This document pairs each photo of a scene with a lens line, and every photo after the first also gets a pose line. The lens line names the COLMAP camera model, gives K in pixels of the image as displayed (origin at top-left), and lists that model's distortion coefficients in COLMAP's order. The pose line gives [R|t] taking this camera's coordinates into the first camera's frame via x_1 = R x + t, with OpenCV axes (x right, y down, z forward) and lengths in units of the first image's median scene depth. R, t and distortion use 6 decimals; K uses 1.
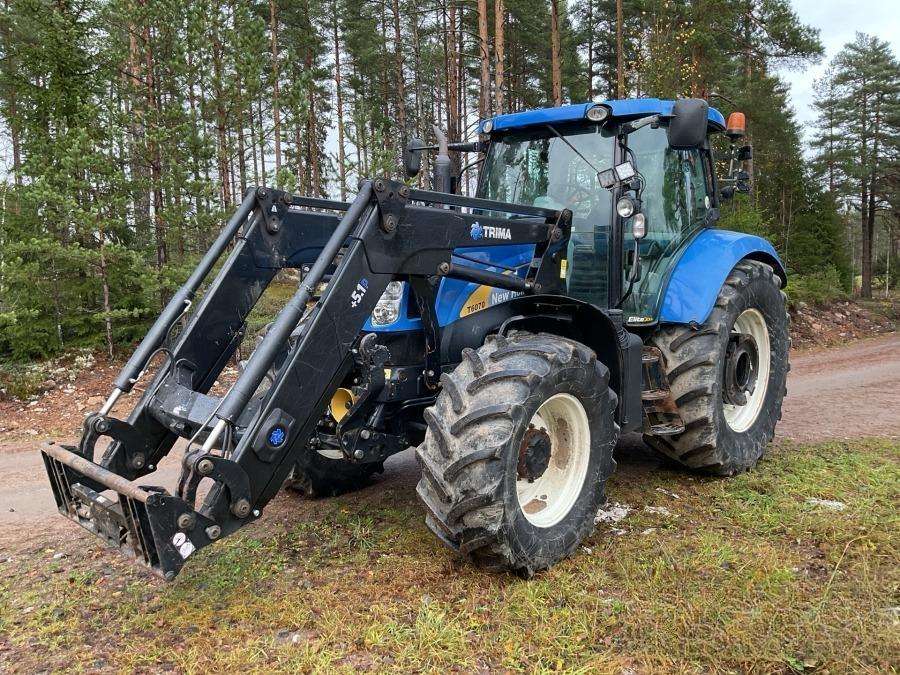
lens RADIAL K [[740.1, 0, 438.0], [0, 740.1, 335.8], [0, 0, 1]] dist [0.045536, -0.086543]
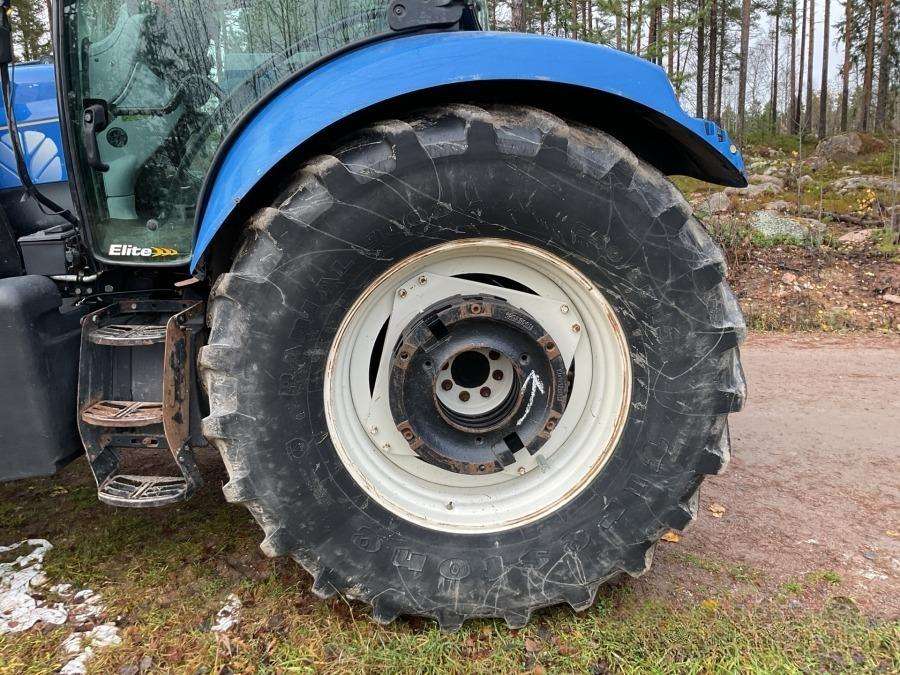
lens RADIAL K [[738.1, 0, 448.2], [0, 738.1, 332.9], [0, 0, 1]] dist [0.093973, -0.169422]
pose [[0.745034, 0.138850, -0.652414, 0.622729], [-0.038576, 0.985426, 0.165672, -0.048230], [0.665910, -0.098264, 0.739533, 0.659986]]
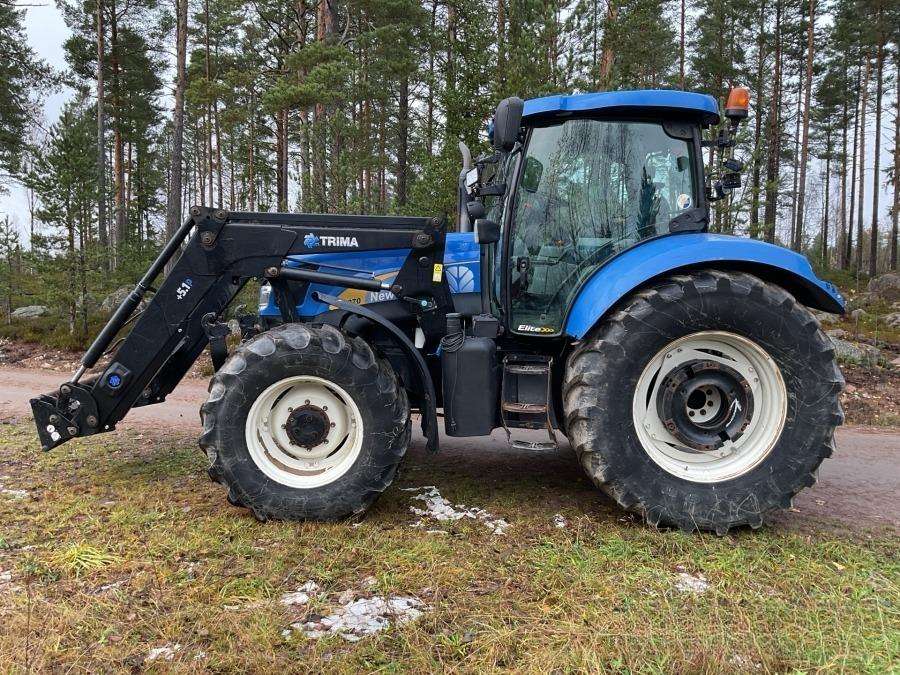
lens RADIAL K [[740.0, 0, 450.0], [0, 740.0, 337.5], [0, 0, 1]] dist [0.105331, -0.209177]
pose [[0.703484, 0.087964, -0.705247, 0.740125], [-0.095010, 0.995044, 0.029337, -0.024445], [0.704332, 0.046367, 0.708355, 0.211289]]
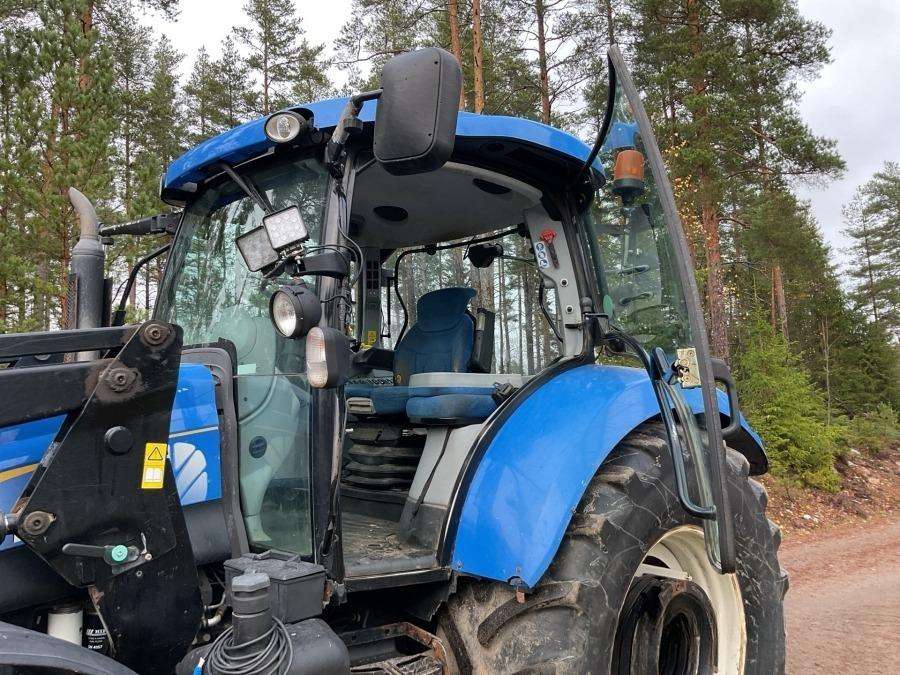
lens RADIAL K [[740.1, 0, 438.0], [0, 740.1, 335.8], [0, 0, 1]] dist [0.045536, -0.086543]
pose [[0.997936, -0.026511, -0.058490, 0.277567], [0.014844, 0.981371, -0.191545, -0.063179], [0.062478, 0.190282, 0.979739, 0.470457]]
